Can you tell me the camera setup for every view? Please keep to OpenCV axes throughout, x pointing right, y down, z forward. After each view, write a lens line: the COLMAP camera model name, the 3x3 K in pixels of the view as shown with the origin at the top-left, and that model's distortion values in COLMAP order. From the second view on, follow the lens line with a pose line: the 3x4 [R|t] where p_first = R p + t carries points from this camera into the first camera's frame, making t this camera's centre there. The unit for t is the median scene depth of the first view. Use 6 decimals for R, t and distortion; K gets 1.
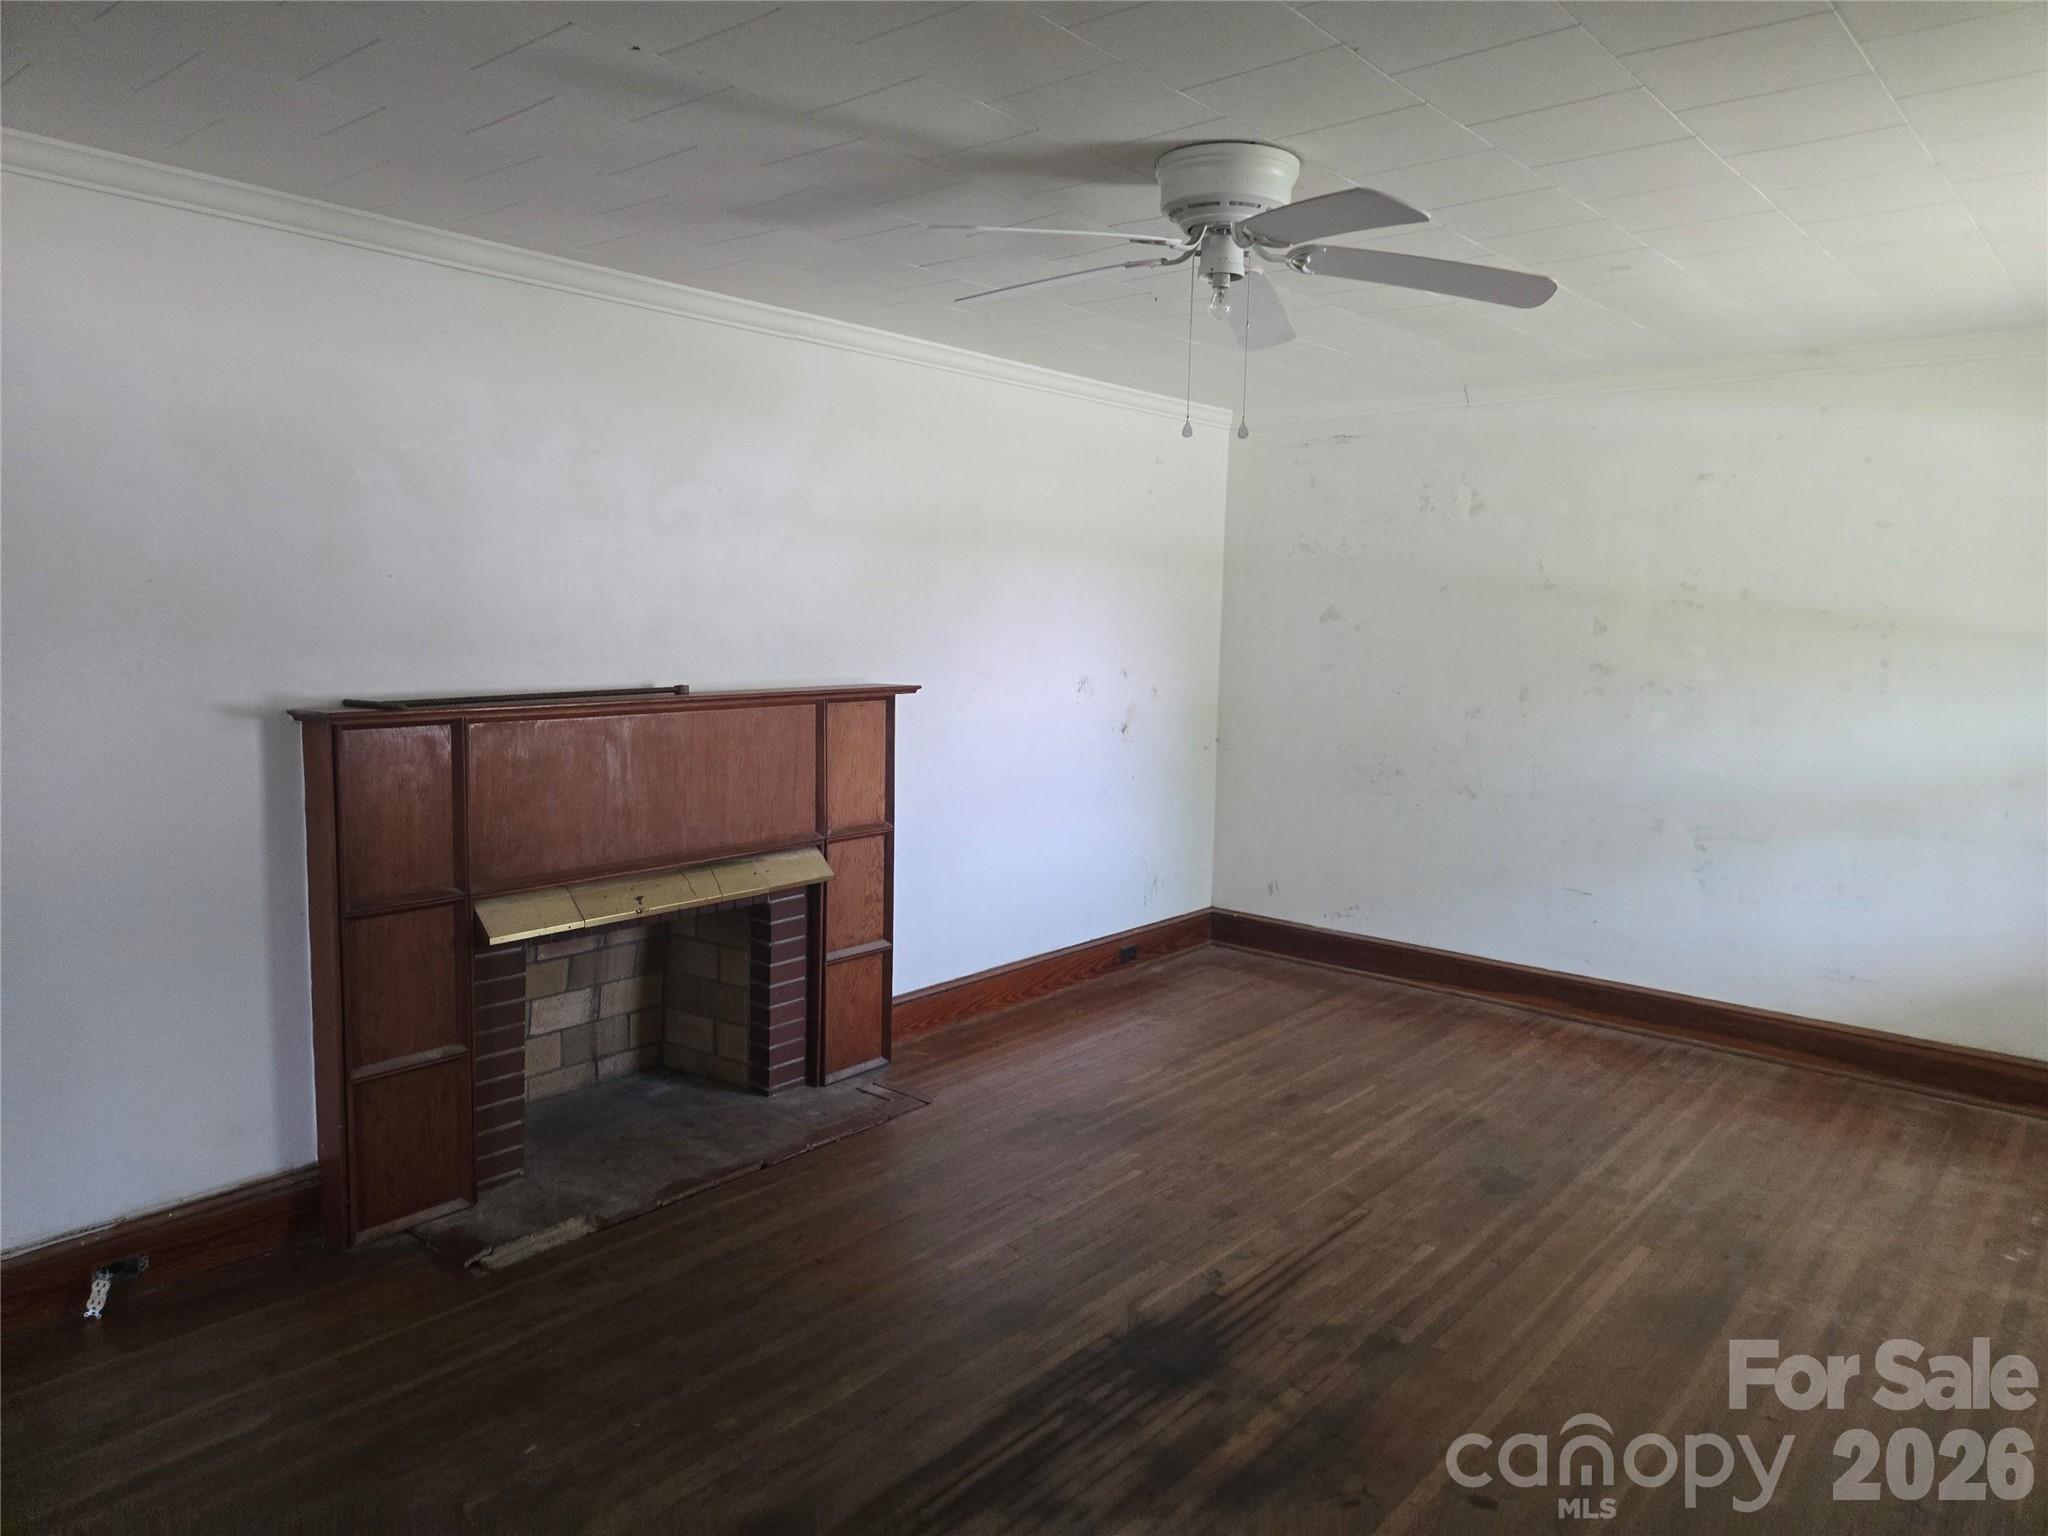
lens RADIAL K [[1372.9, 0, 1054.2], [0, 1372.9, 725.4], [0, 0, 1]] dist [0.058152, -0.051271]
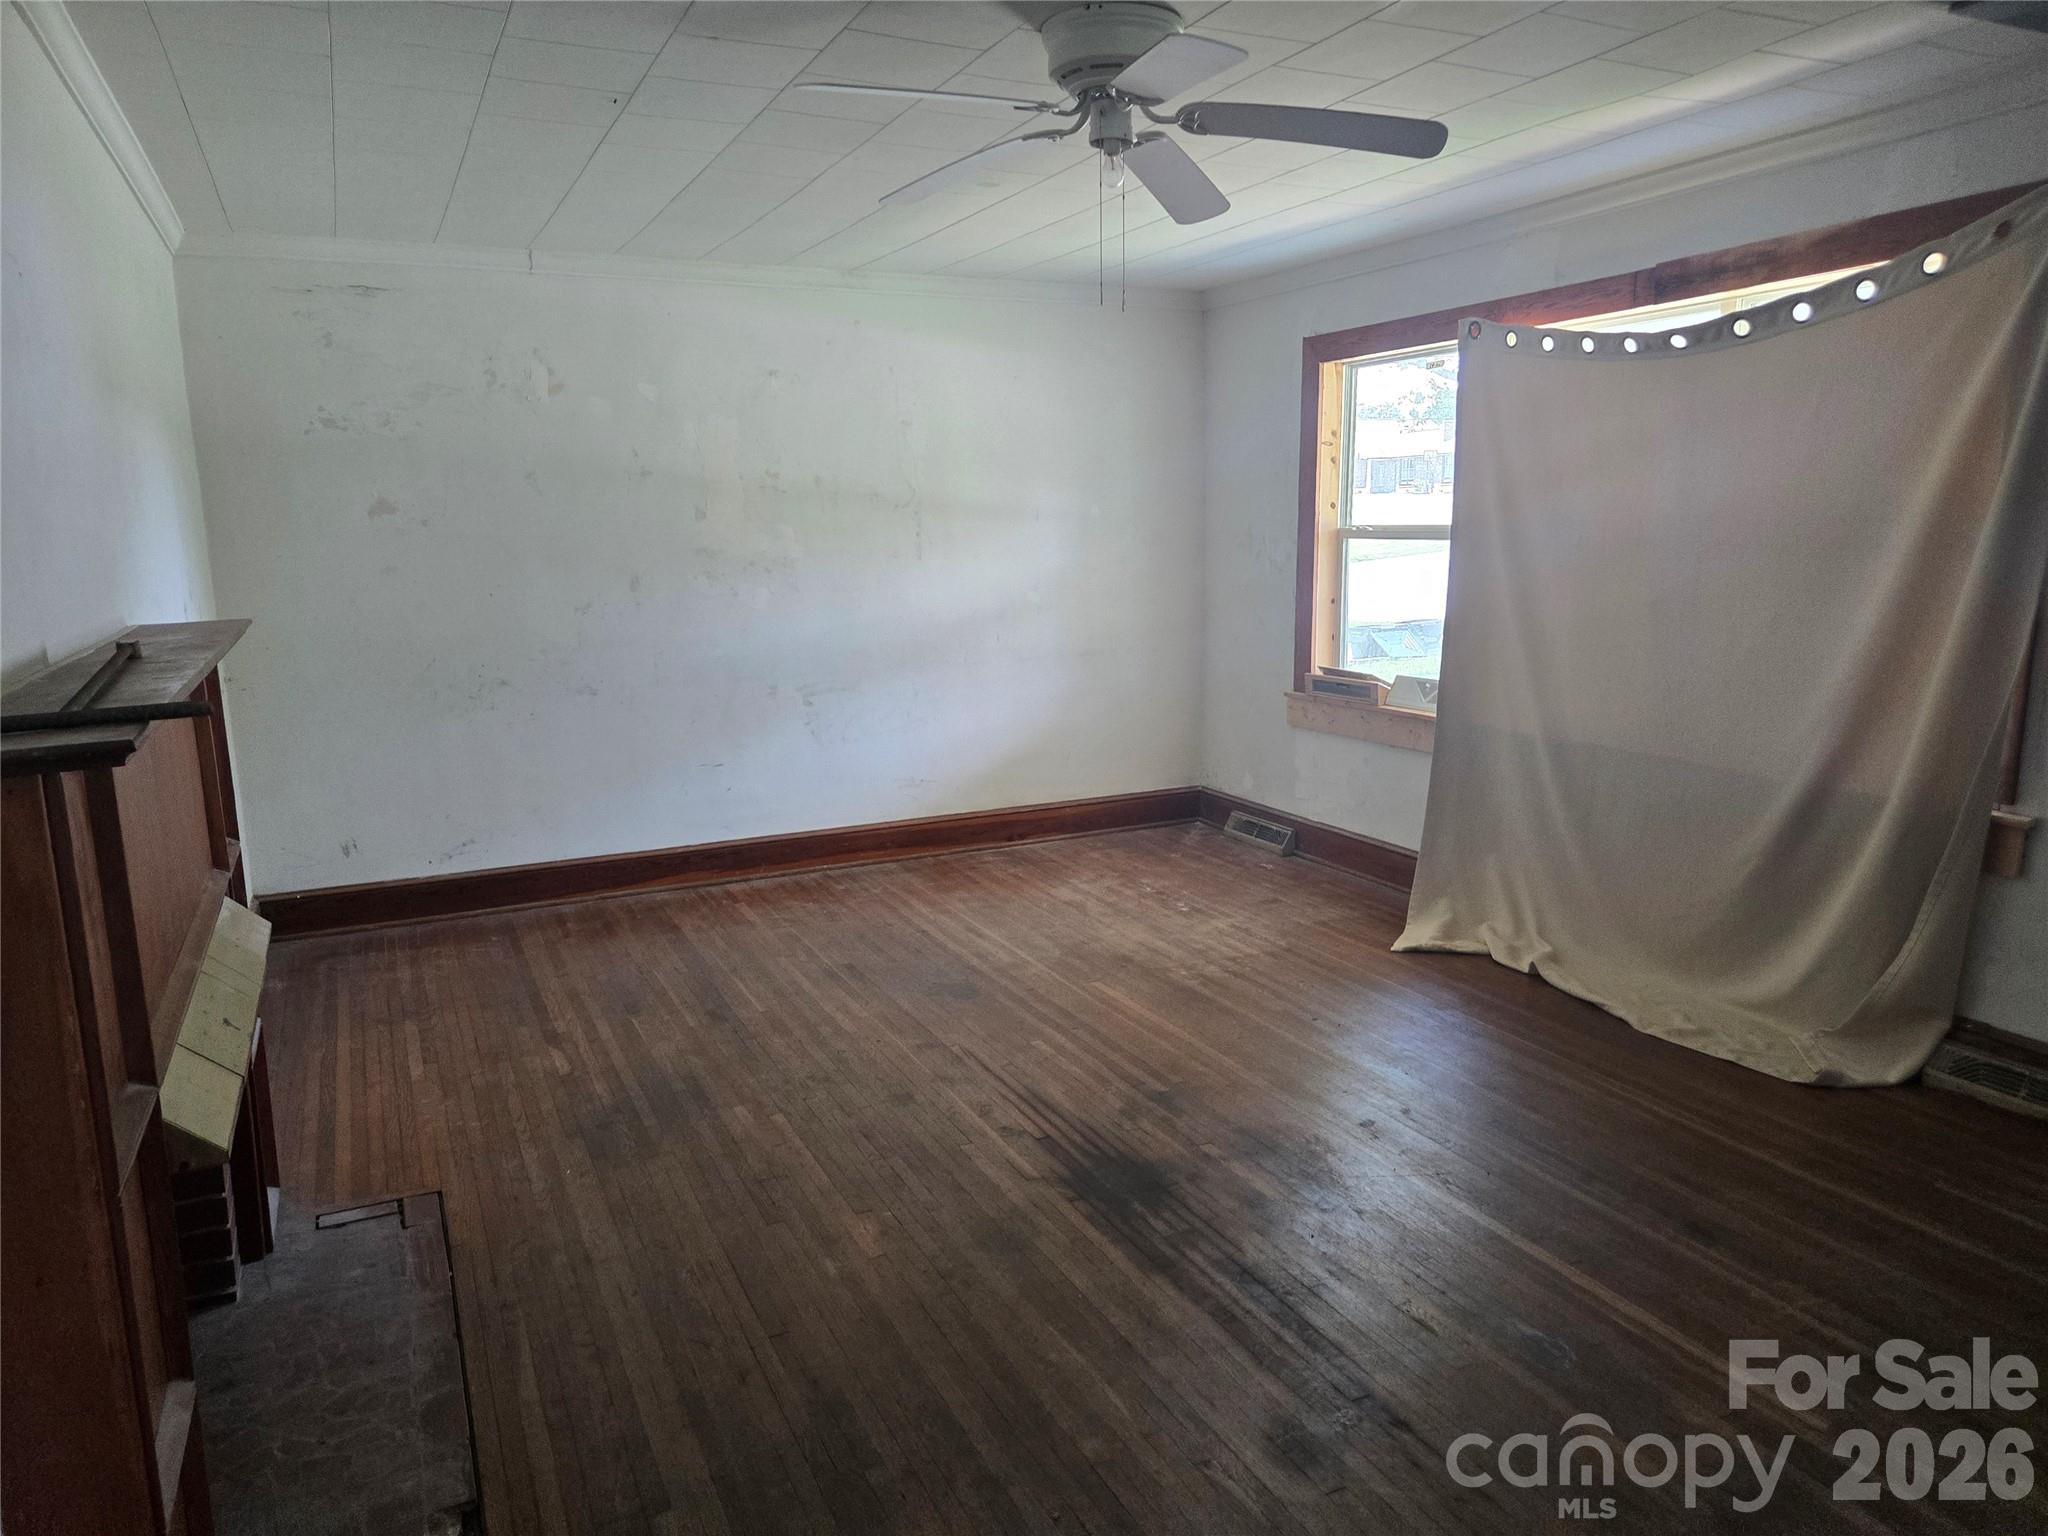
lens RADIAL K [[1372.9, 0, 1020.2], [0, 1372.9, 766.4], [0, 0, 1]] dist [0.058152, -0.051271]
pose [[0.406103, -0.188436, 0.894188, -0.520617], [0.102472, 0.981728, 0.160345, -0.027115], [-0.908064, 0.026513, 0.417992, 0.375355]]
